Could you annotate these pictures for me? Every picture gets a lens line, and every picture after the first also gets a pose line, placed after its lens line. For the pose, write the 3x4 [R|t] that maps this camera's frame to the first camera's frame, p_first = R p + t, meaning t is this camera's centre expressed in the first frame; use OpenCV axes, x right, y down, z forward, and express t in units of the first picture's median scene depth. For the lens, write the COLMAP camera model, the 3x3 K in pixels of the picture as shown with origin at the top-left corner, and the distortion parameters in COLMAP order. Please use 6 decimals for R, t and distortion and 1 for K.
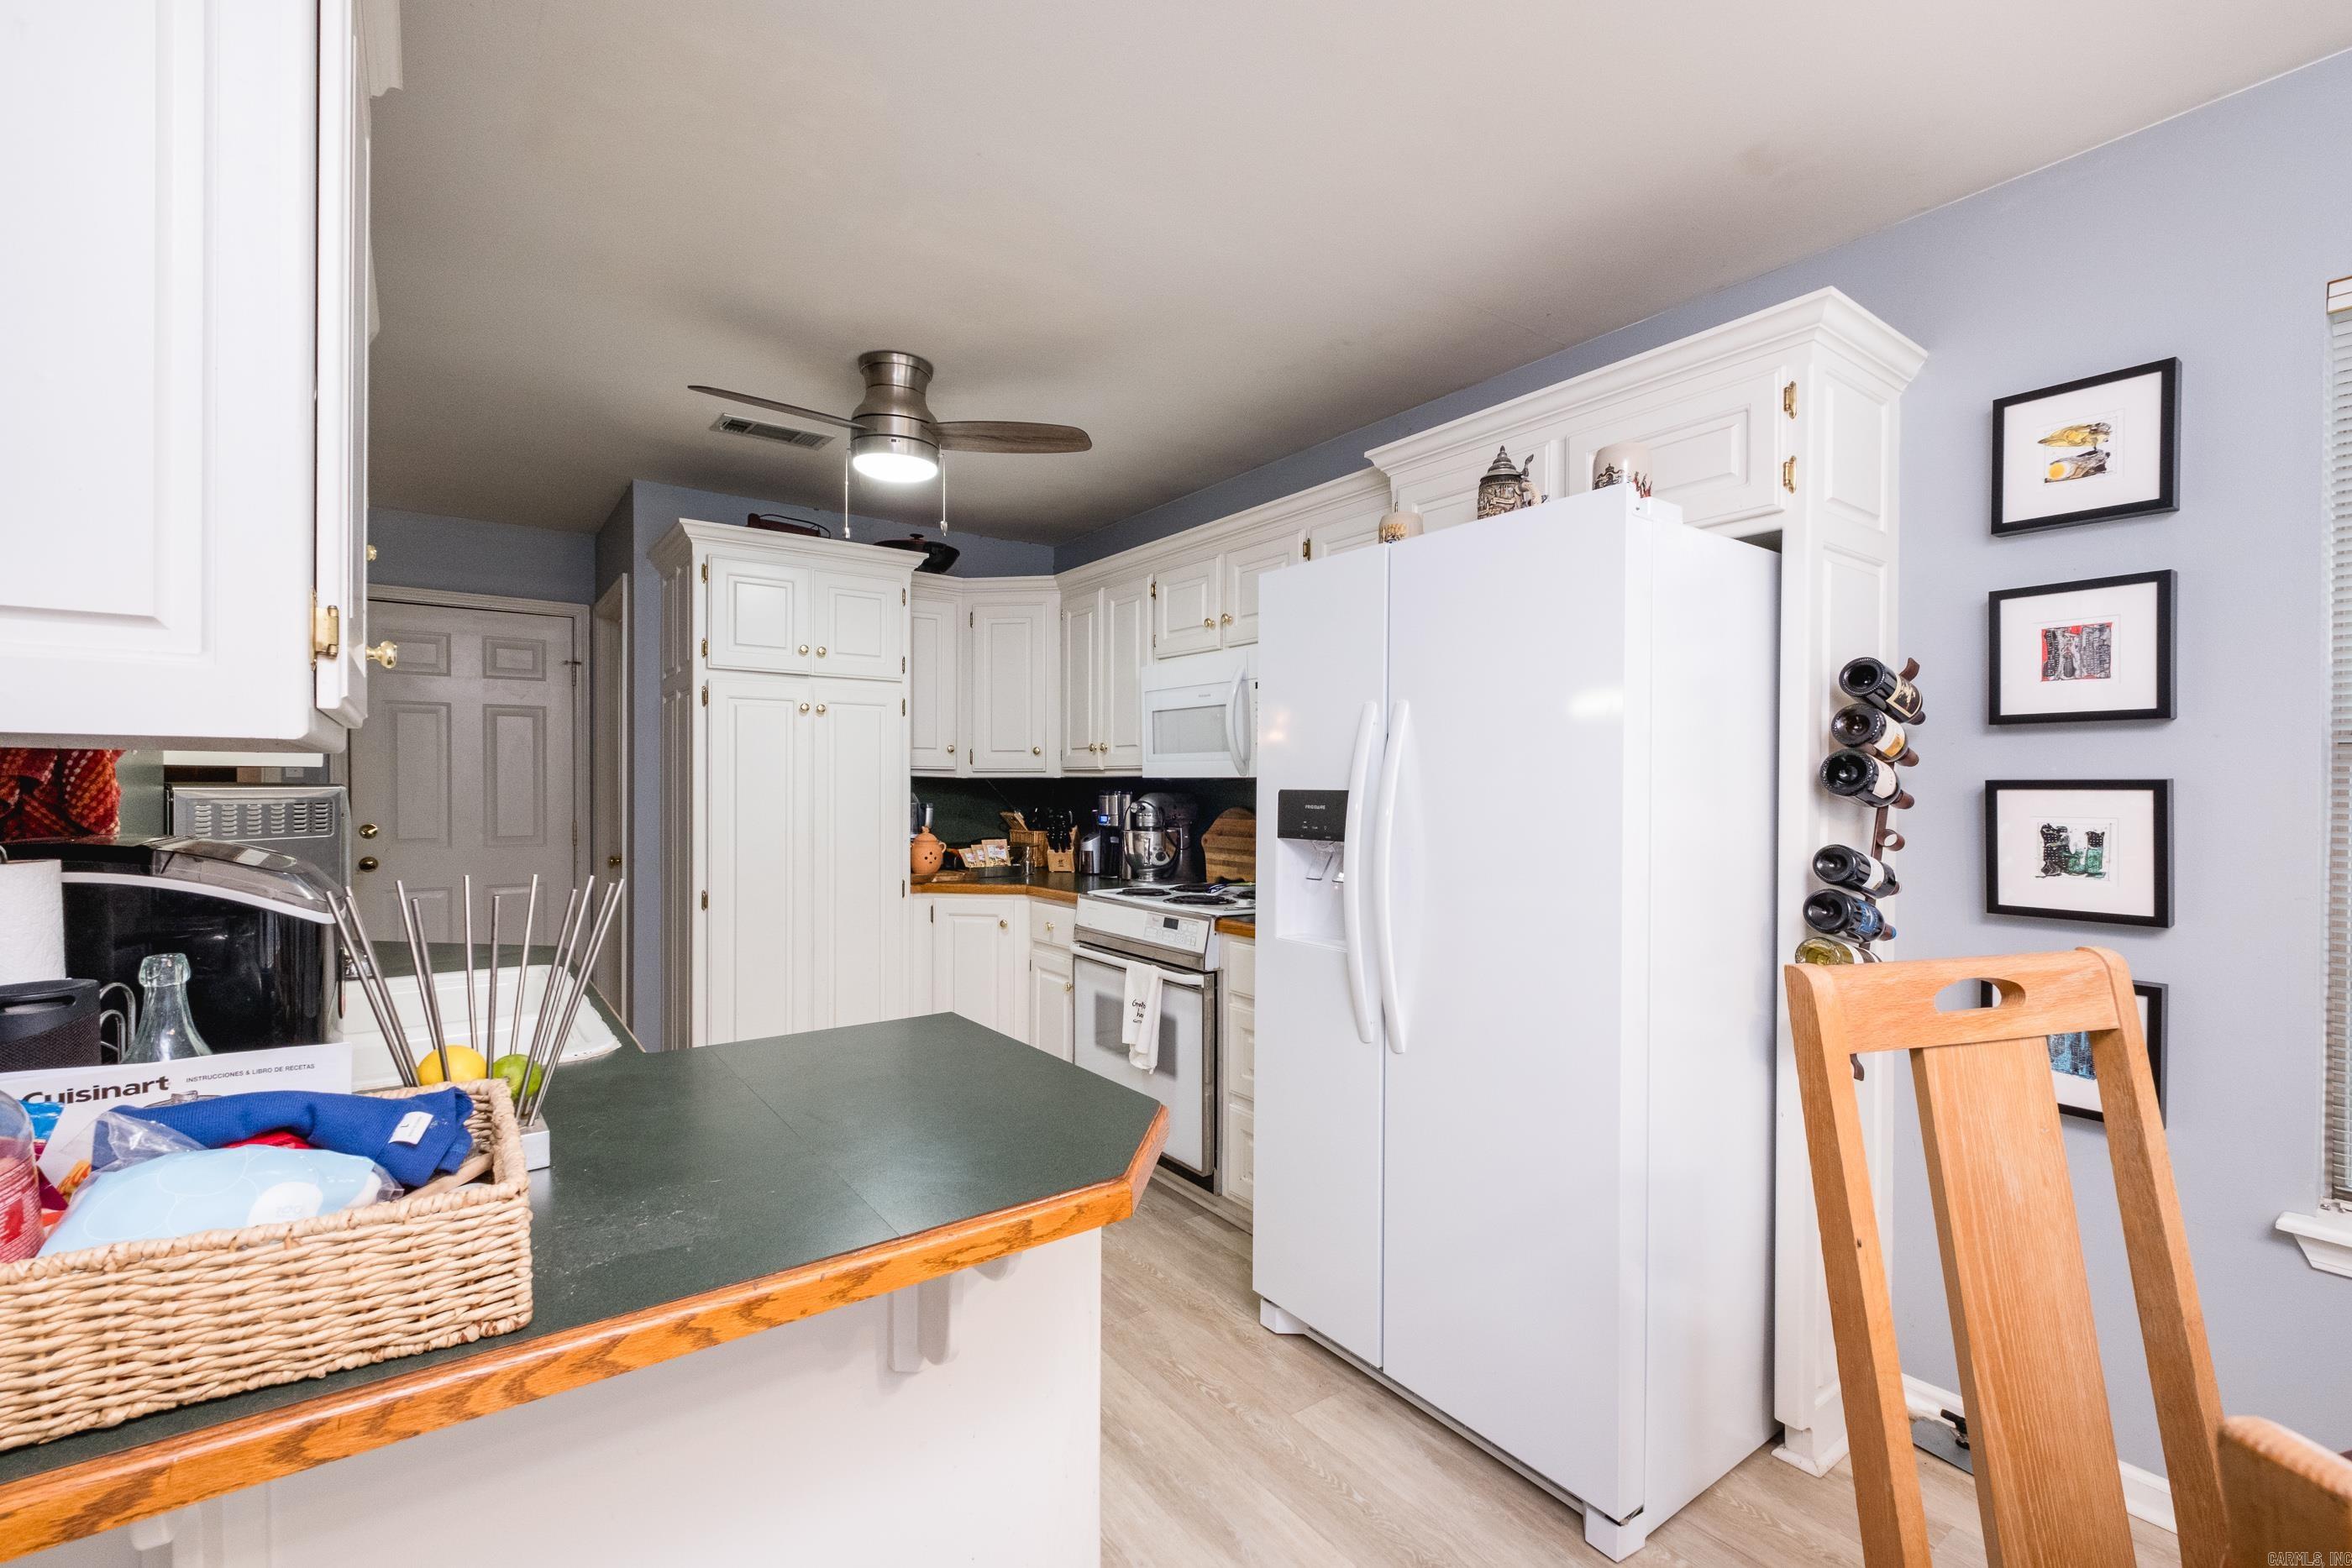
lens RADIAL K [[1011.6, 0, 1186.4], [0, 1011.6, 789.6], [0, 0, 1]] dist [0.010300, 0.000028]
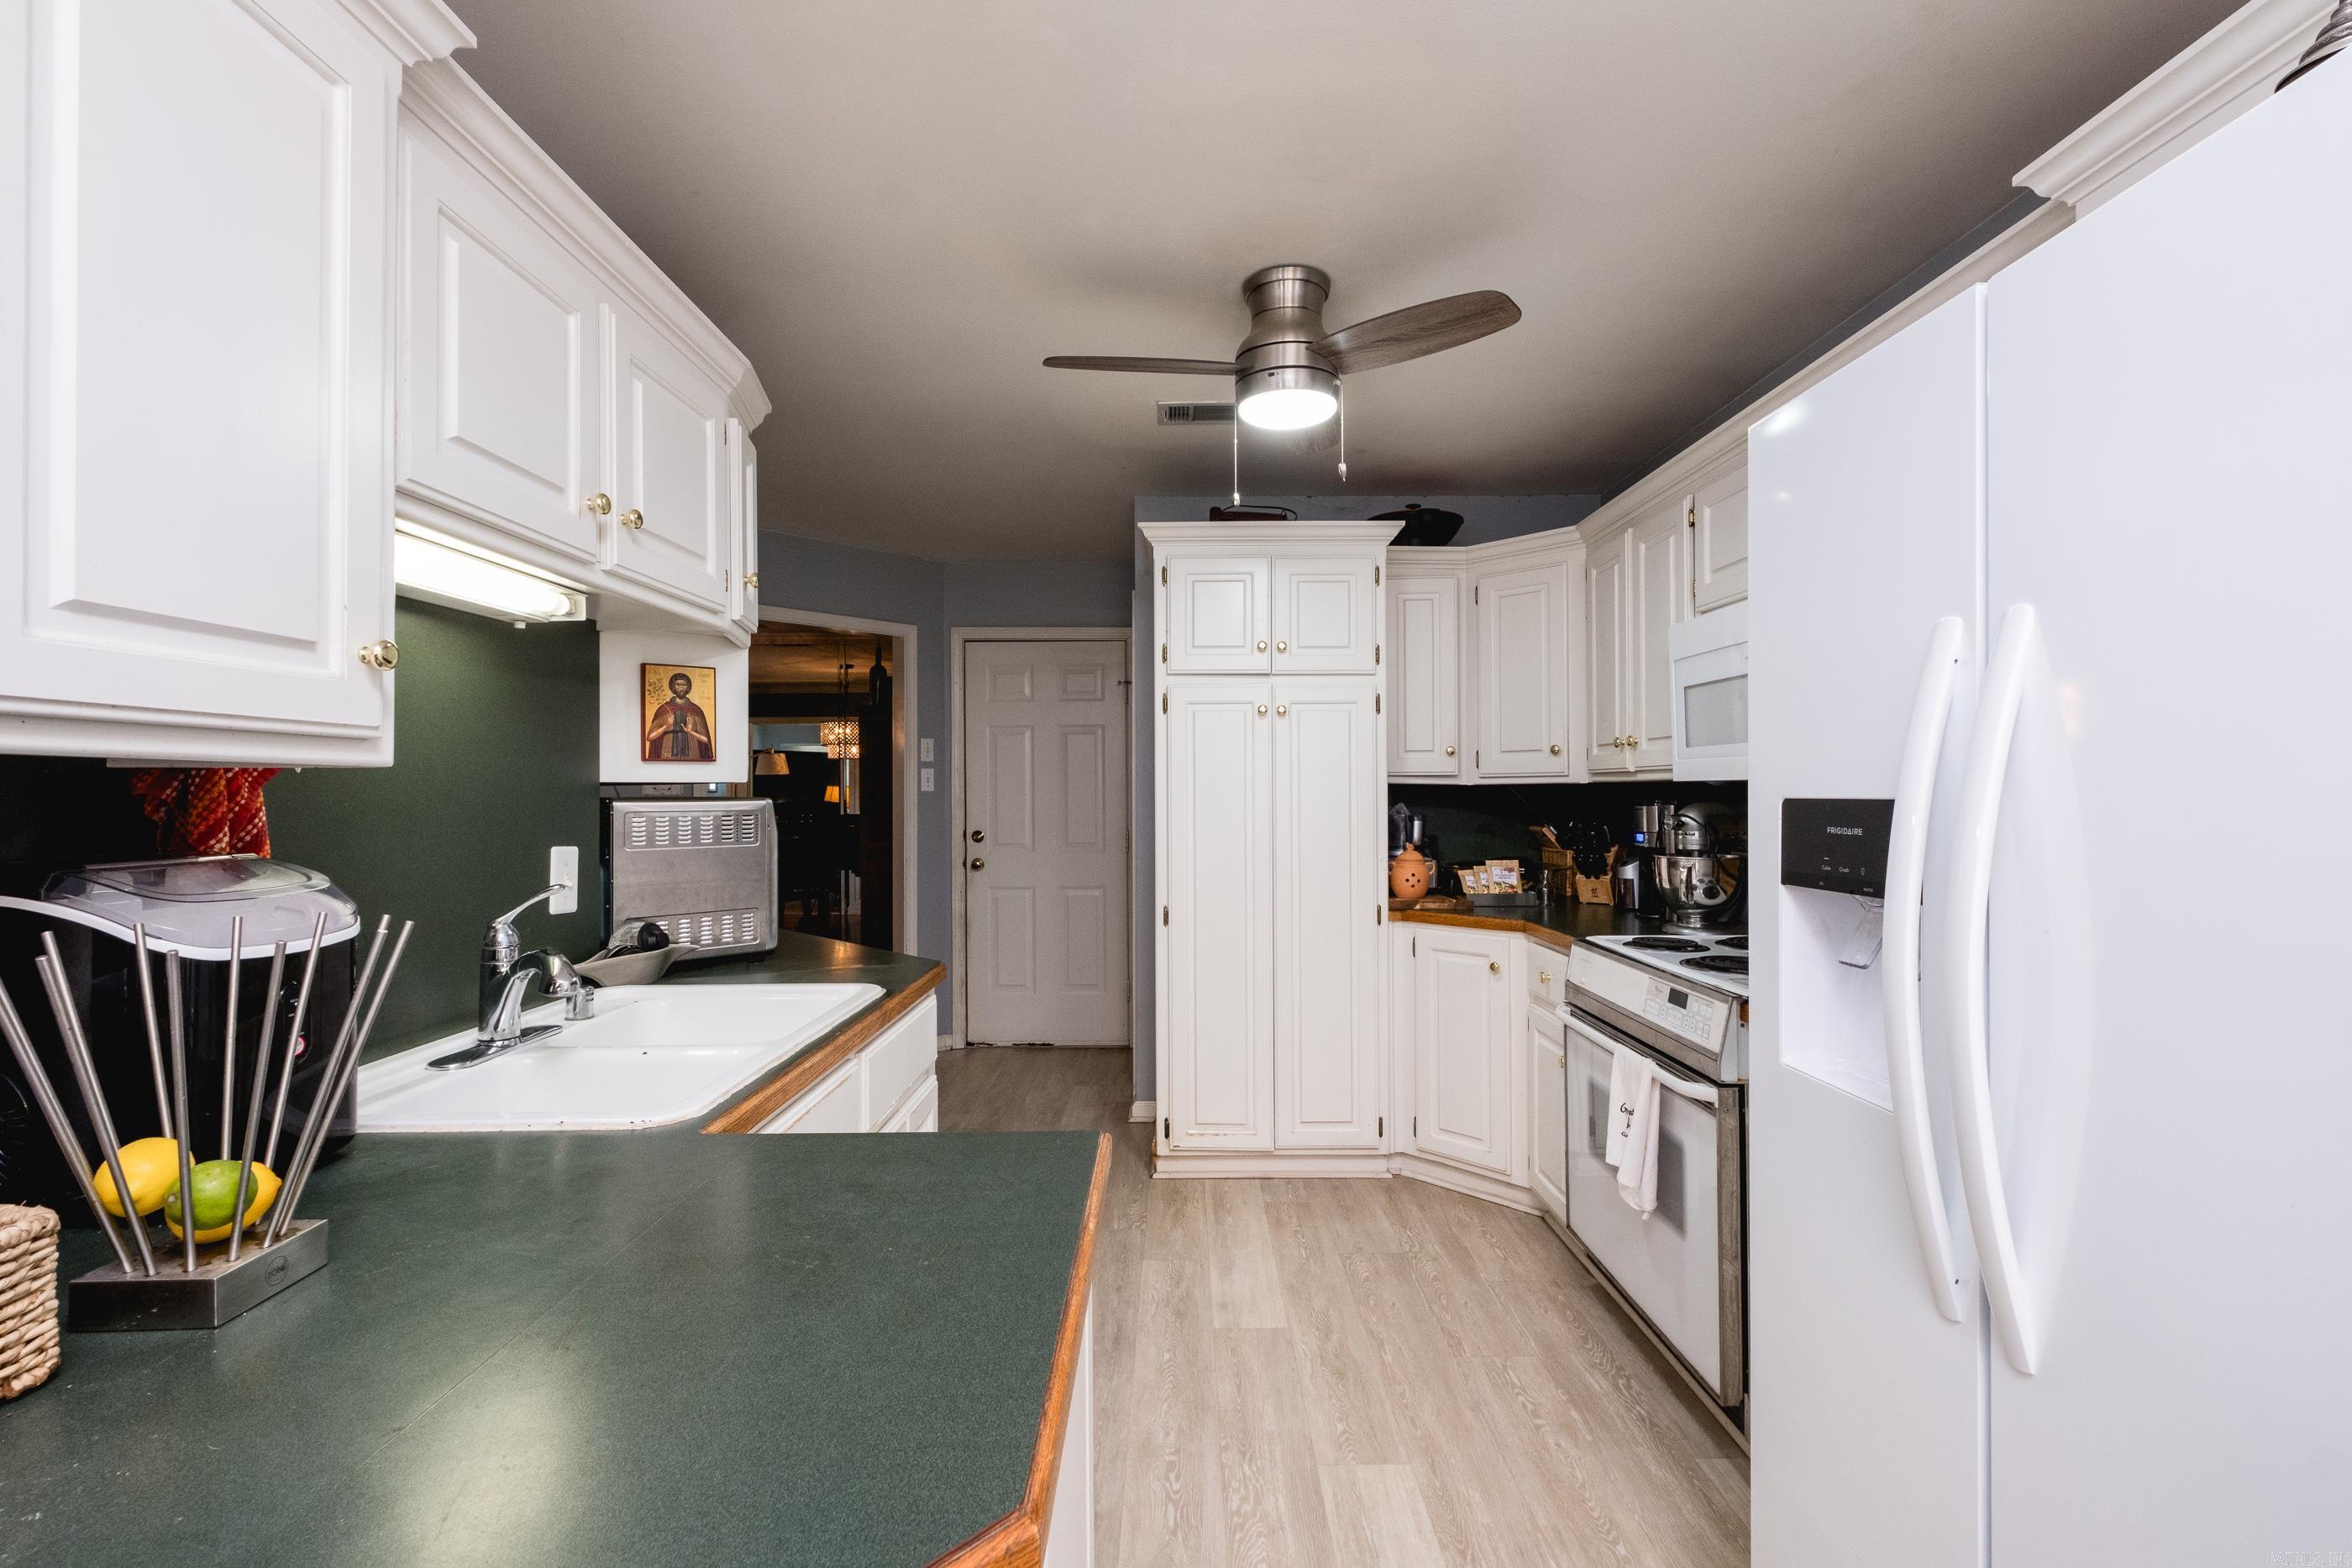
lens RADIAL K [[1011.6, 0, 1186.4], [0, 1011.6, 789.6], [0, 0, 1]] dist [0.010300, 0.000028]
pose [[0.811848, -0.010123, -0.583781, 0.091363], [0.005091, 0.999934, -0.010259, -0.000464], [0.583846, 0.005357, 0.811847, 0.211688]]
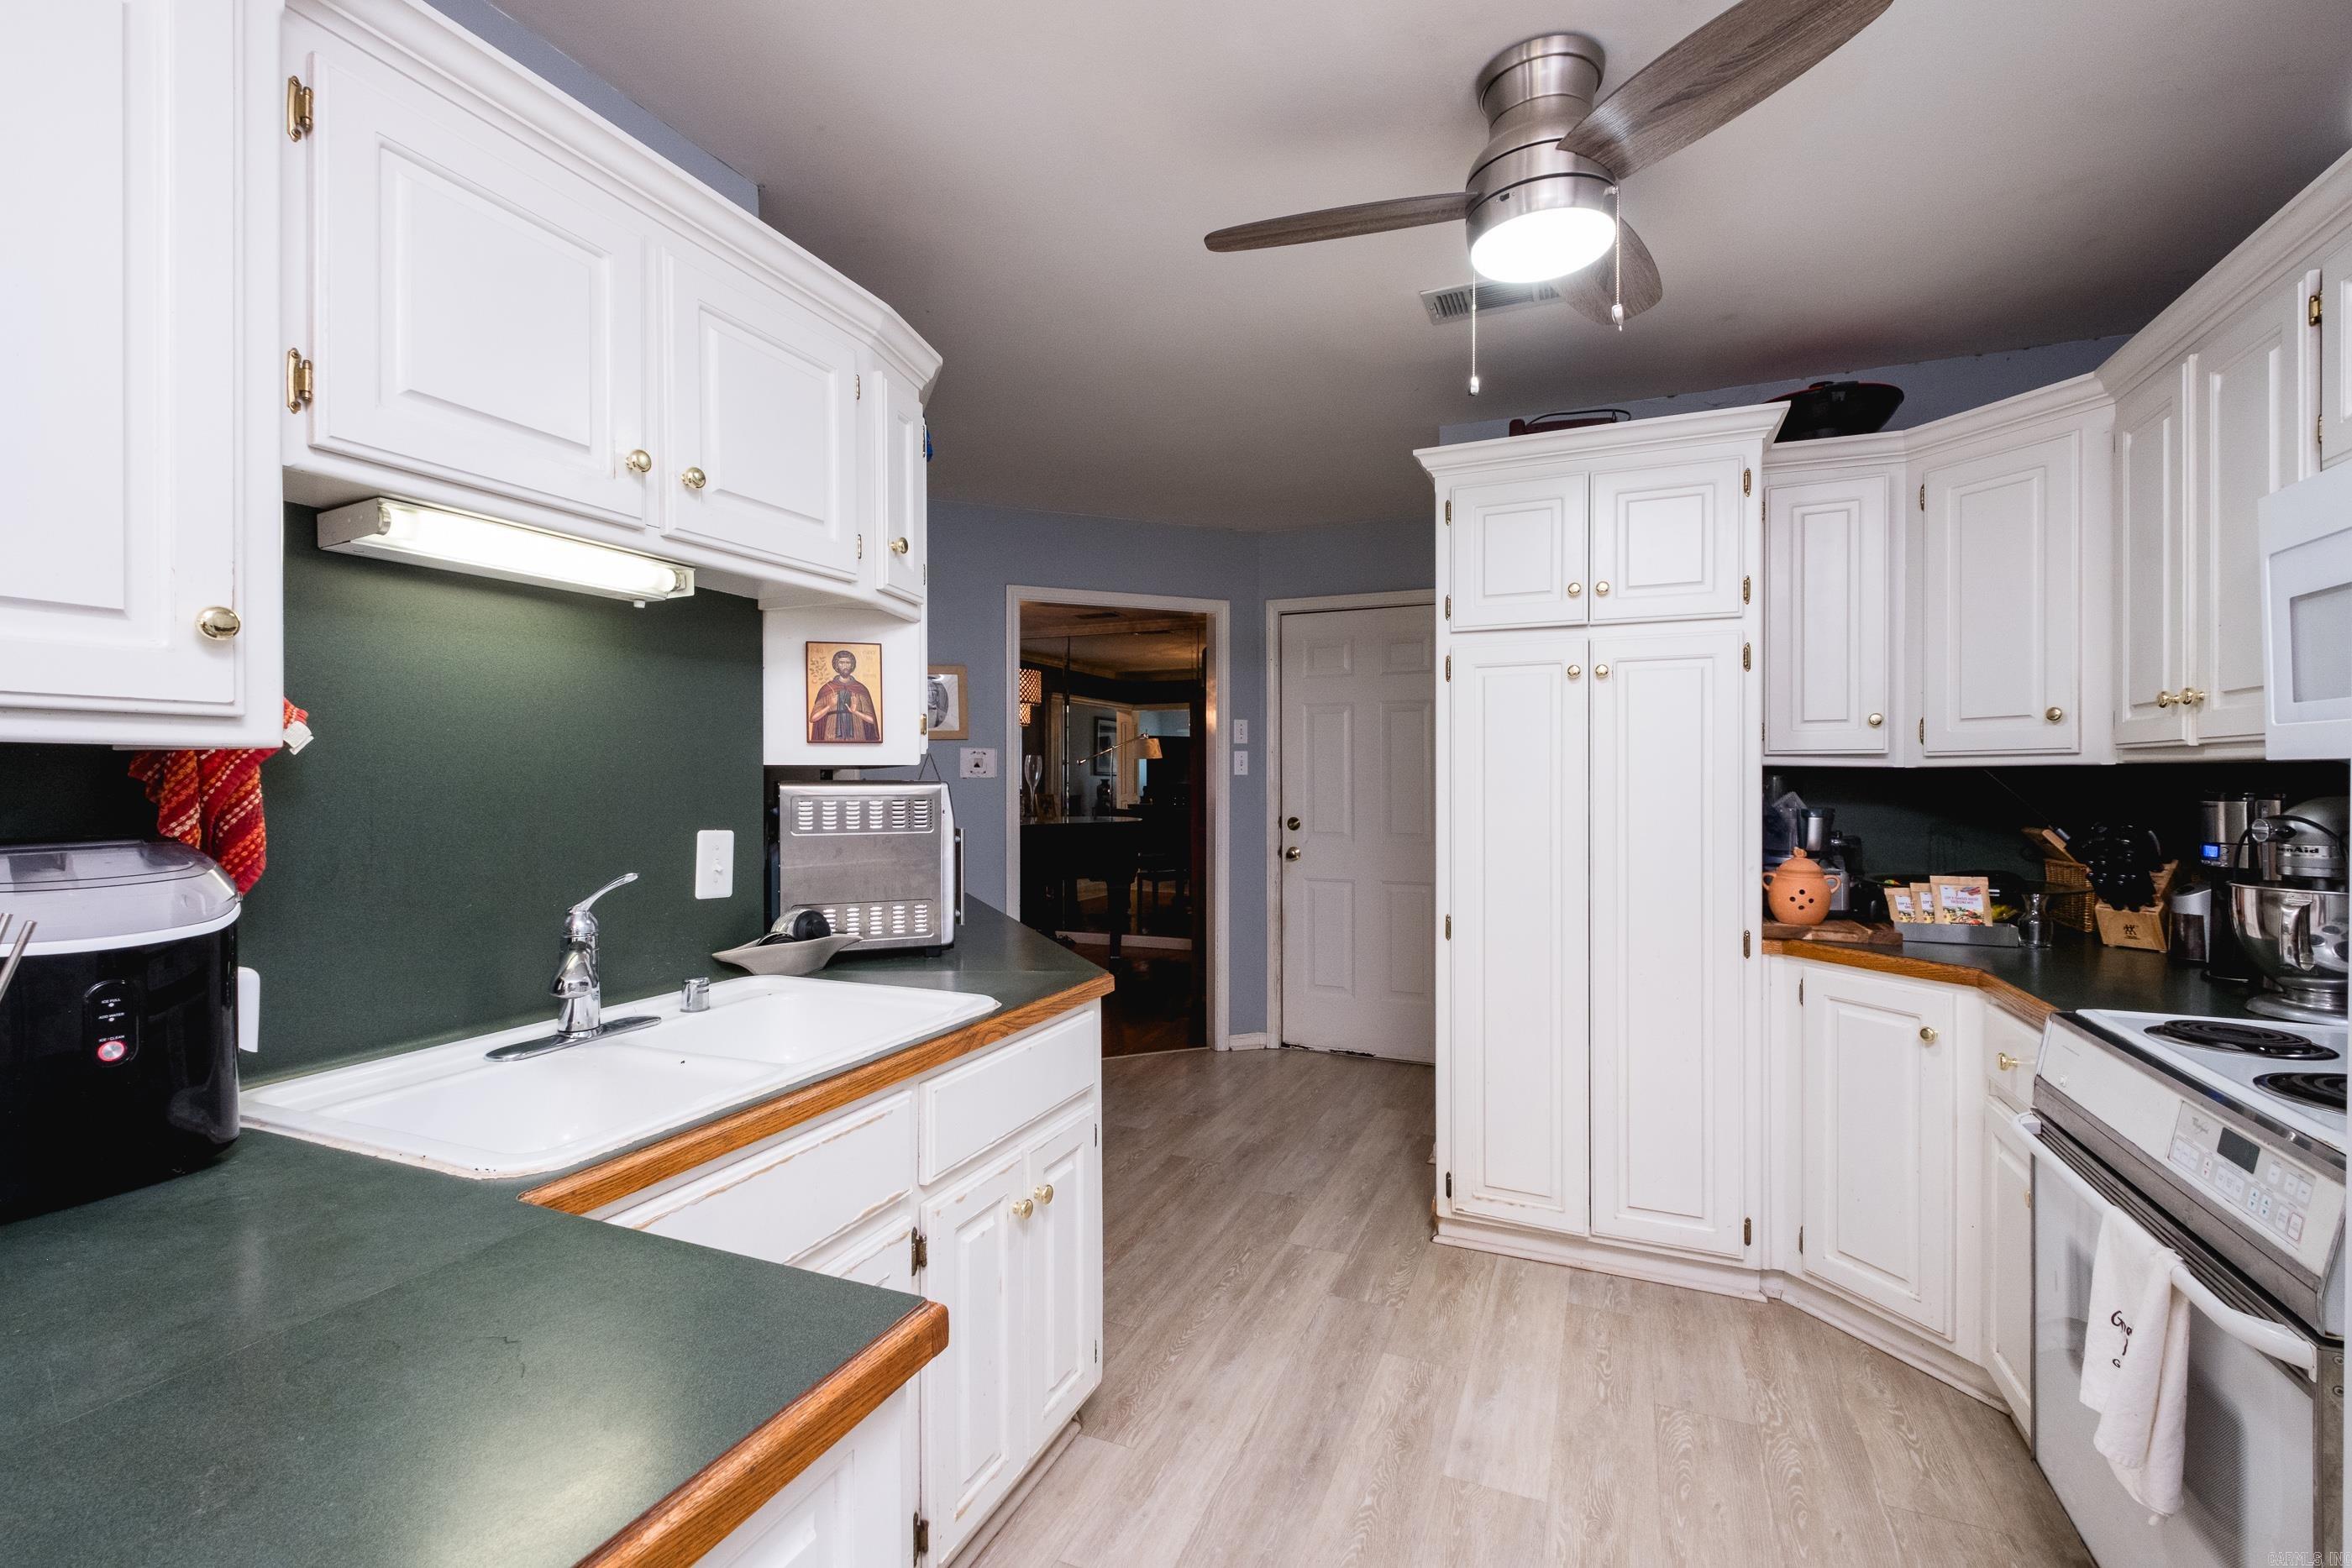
lens RADIAL K [[1010.3, 0, 1176.0], [0, 1010.3, 784.0], [0, 0, 1]] dist [0.009600, -0.007325]
pose [[0.506382, -0.000271, -0.862309, 0.086144], [-0.000878, 0.999999, -0.000830, -0.001310], [0.862309, 0.001178, 0.506381, 0.381072]]
